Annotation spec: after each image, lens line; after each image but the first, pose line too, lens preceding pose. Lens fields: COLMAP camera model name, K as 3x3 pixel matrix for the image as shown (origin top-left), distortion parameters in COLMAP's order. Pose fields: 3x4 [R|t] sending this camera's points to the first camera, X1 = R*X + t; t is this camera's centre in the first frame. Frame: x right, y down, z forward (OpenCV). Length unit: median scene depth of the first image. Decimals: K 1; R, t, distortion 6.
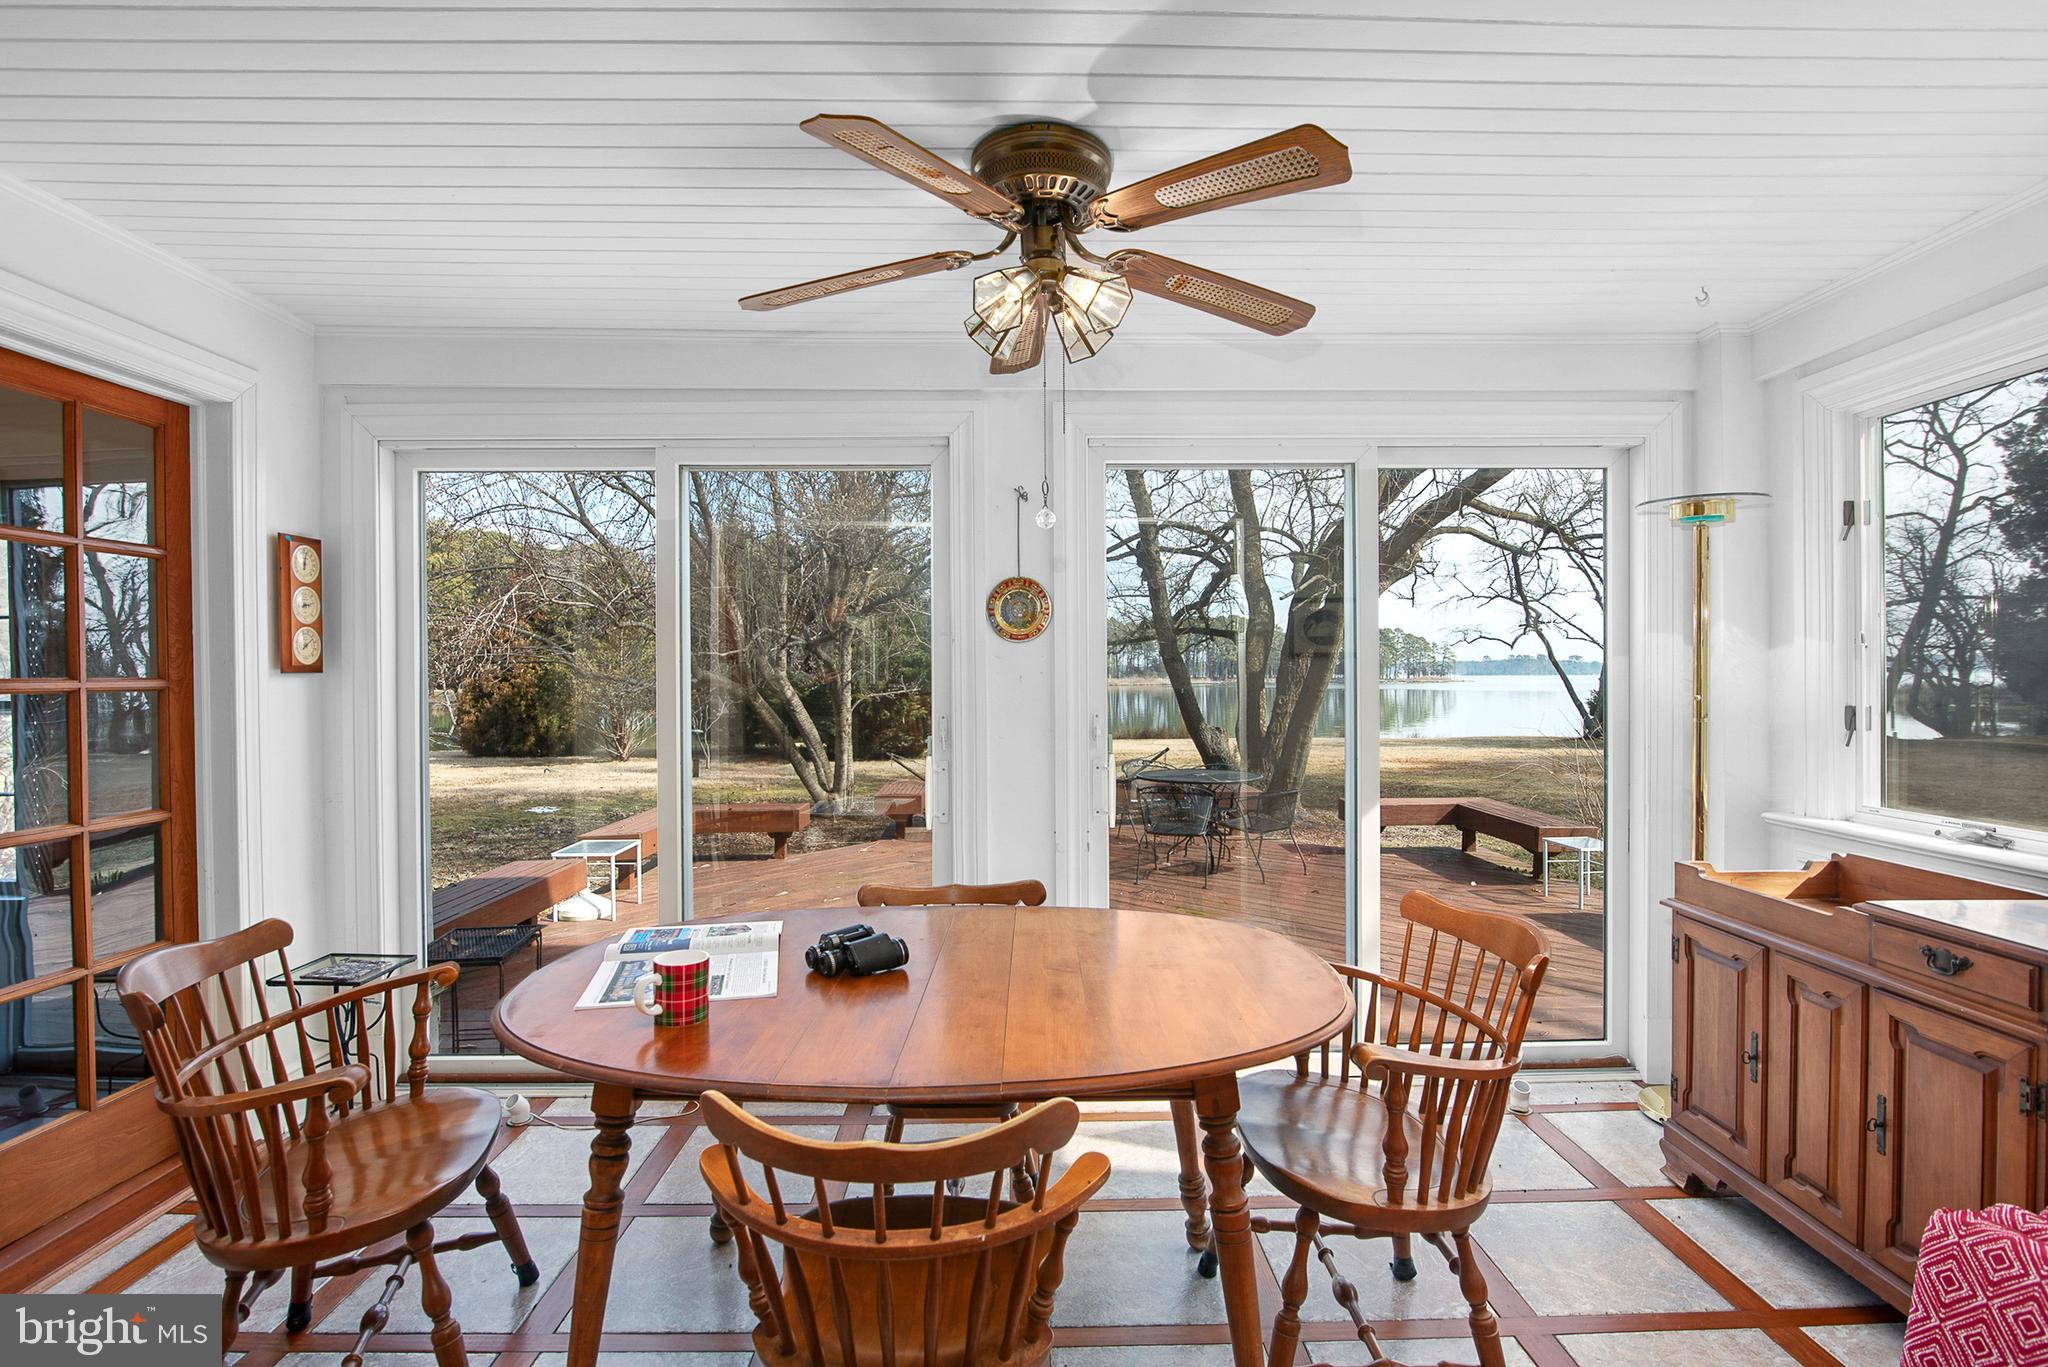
lens RADIAL K [[978.5, 0, 1017.3], [0, 978.5, 679.4], [0, 0, 1]] dist [-0.009497, -0.000338]
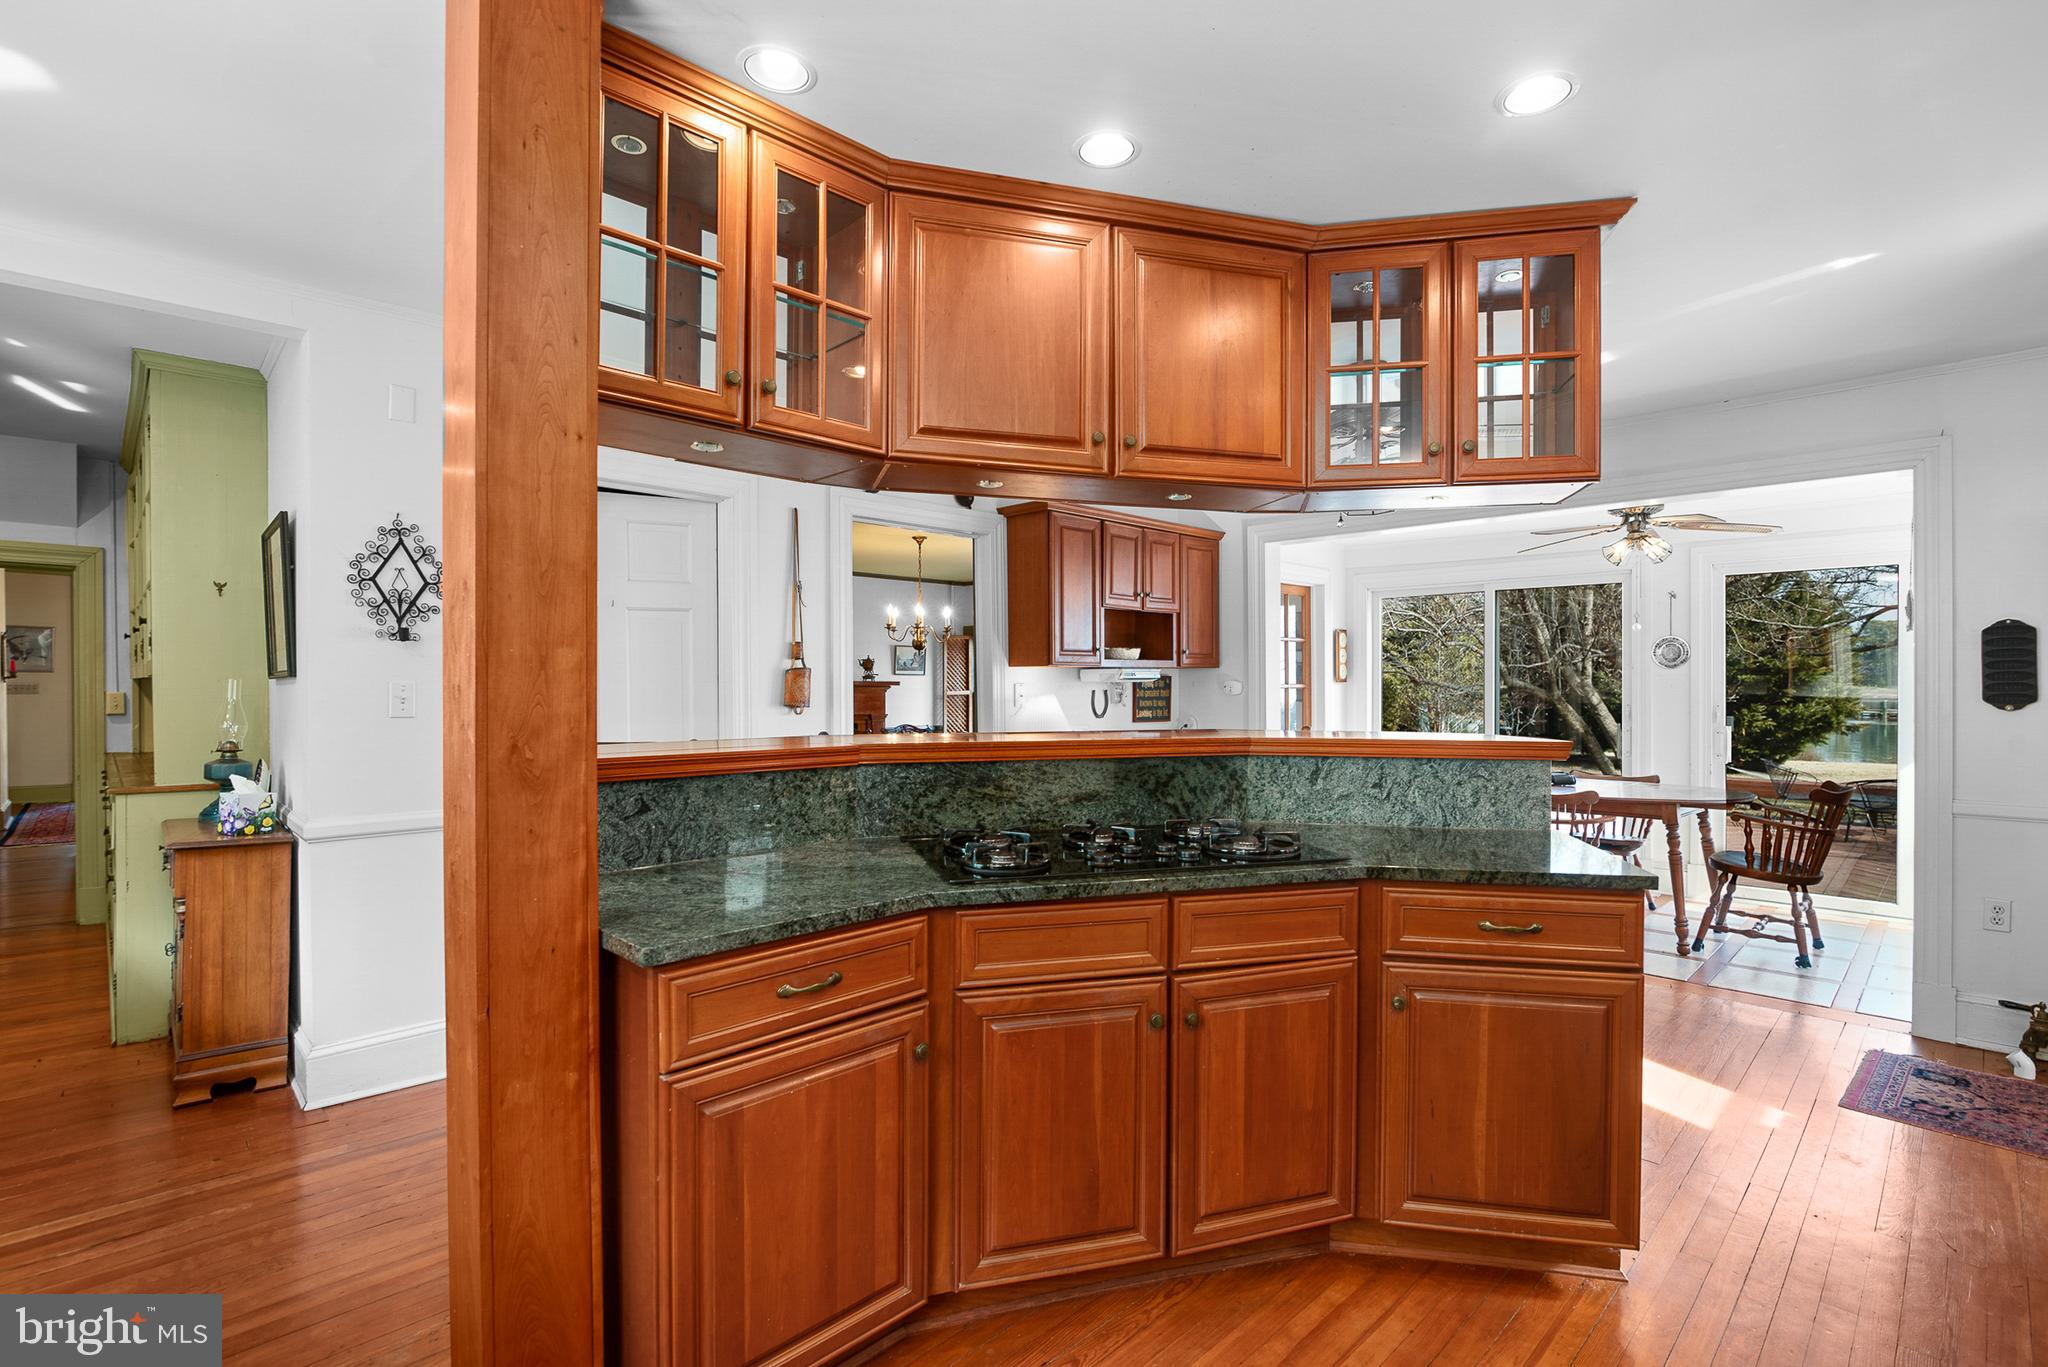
lens RADIAL K [[978.5, 0, 1020.1], [0, 978.5, 686.5], [0, 0, 1]] dist [-0.009497, -0.000338]
pose [[0.710043, 0.011670, -0.704062, 0.474700], [-0.010614, 0.999926, 0.005869, -0.001449], [0.704079, 0.003306, 0.710114, -1.409827]]
